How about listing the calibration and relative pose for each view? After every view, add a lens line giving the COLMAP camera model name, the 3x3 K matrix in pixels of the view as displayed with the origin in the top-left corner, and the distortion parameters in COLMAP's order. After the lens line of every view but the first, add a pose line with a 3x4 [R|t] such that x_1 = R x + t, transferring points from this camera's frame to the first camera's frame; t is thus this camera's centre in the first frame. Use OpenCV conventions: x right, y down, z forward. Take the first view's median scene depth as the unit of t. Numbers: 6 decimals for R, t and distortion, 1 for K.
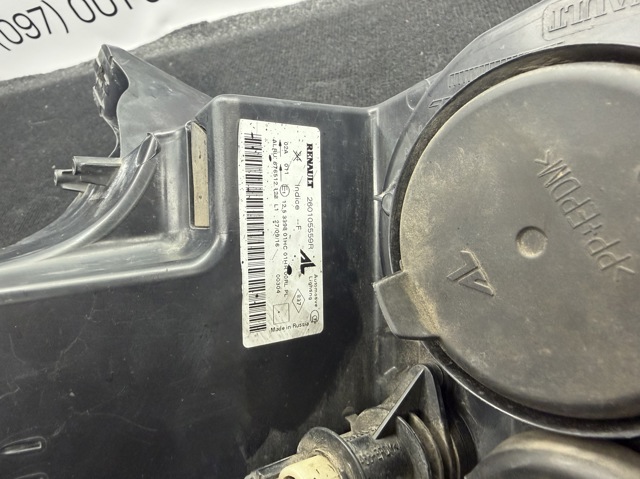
lens RADIAL K [[462.1, 0, 277.2], [0, 462.1, 240.7], [0, 0, 1]] dist [-0.001375, 0.006997]
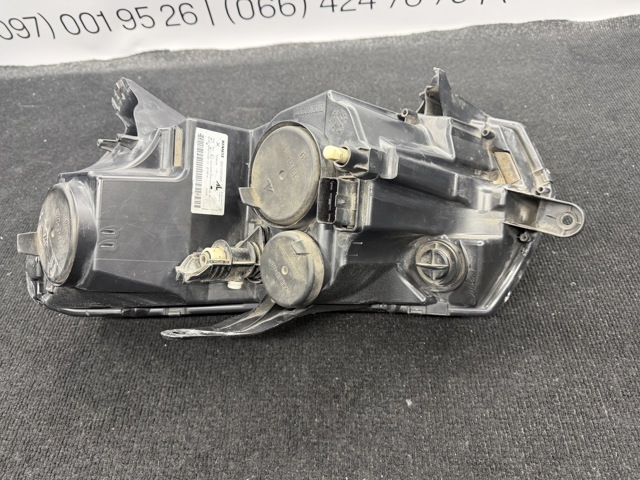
lens RADIAL K [[455.3, 0, 319.9], [0, 455.3, 240.8], [0, 0, 1]] dist [-0.011235, -0.007755]
pose [[0.969610, 0.075628, 0.232674, 0.045101], [-0.070428, 0.997048, -0.030590, 0.390452], [-0.234300, 0.013274, 0.972074, -1.590997]]
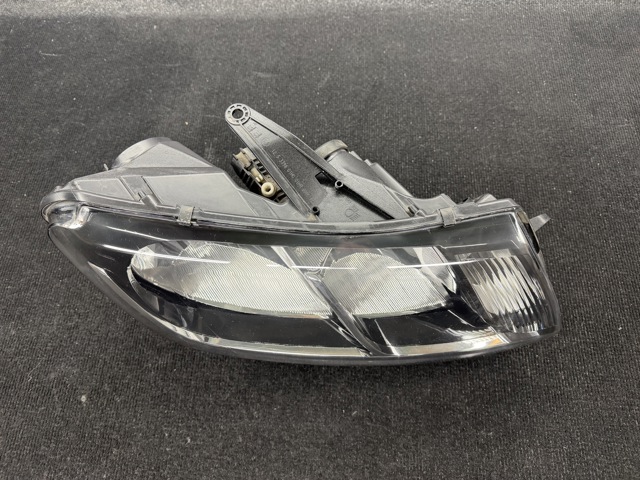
lens RADIAL K [[458.8, 0, 319.2], [0, 458.8, 240.4], [0, 0, 1]] dist [-0.009843, -0.005232]
pose [[0.961048, 0.049574, 0.271901, -0.359315], [-0.113876, 0.967421, 0.226119, -0.462400], [-0.251833, -0.248274, 0.935382, -2.180402]]
